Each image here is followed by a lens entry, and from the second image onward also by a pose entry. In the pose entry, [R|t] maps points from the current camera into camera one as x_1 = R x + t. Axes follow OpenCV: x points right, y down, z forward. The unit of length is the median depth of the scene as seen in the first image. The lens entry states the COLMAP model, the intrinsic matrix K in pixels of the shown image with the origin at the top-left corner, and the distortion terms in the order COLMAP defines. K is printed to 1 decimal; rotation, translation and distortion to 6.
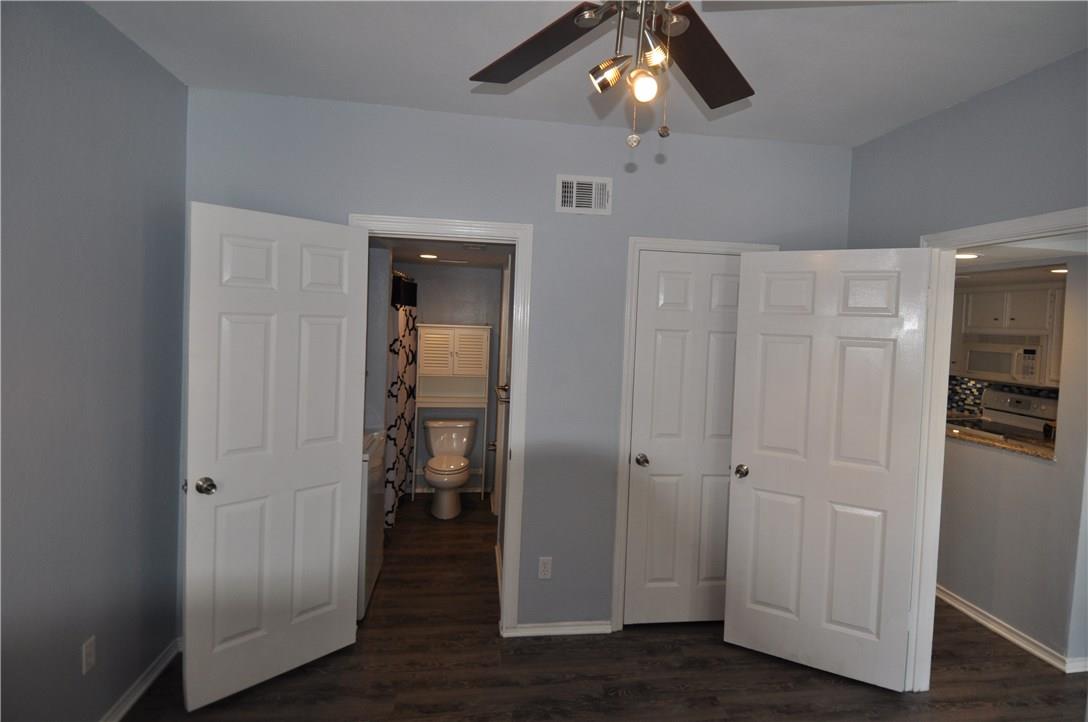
lens RADIAL K [[585.5, 0, 548.4], [0, 585.5, 348.4], [0, 0, 1]] dist [0.051593, -0.056227]
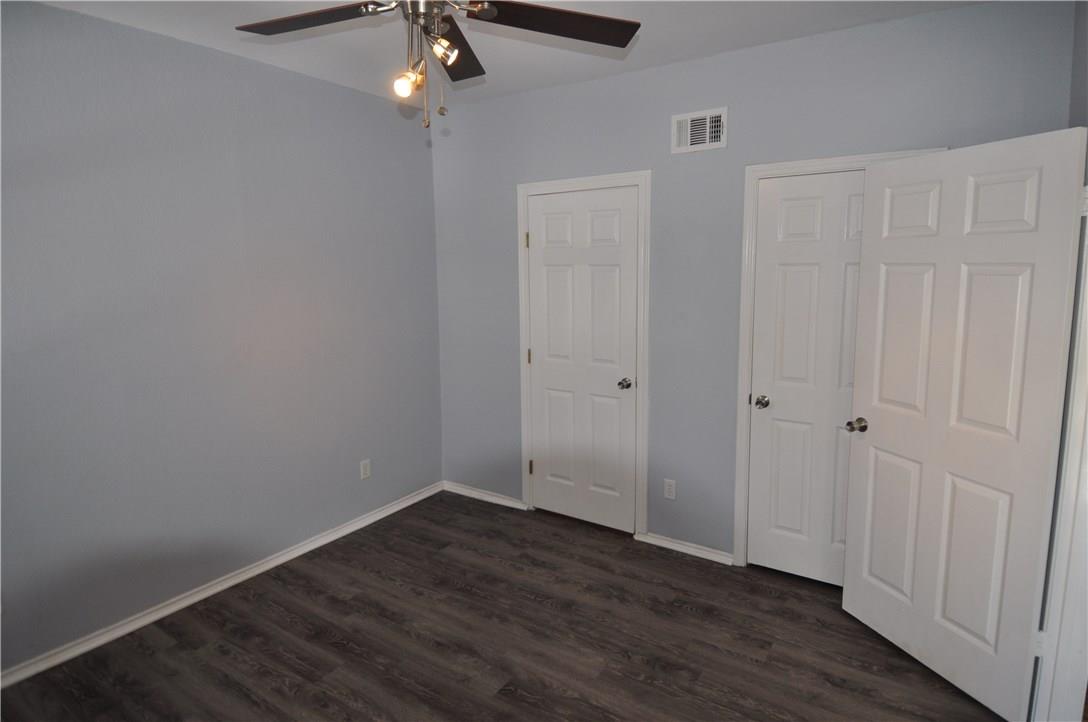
lens RADIAL K [[585.5, 0, 548.4], [0, 585.5, 348.4], [0, 0, 1]] dist [0.051593, -0.056227]
pose [[0.747011, 0.046769, -0.663165, 0.574025], [0.014197, 0.996173, 0.086246, 0.015830], [0.664660, -0.073842, 0.743488, 0.062495]]
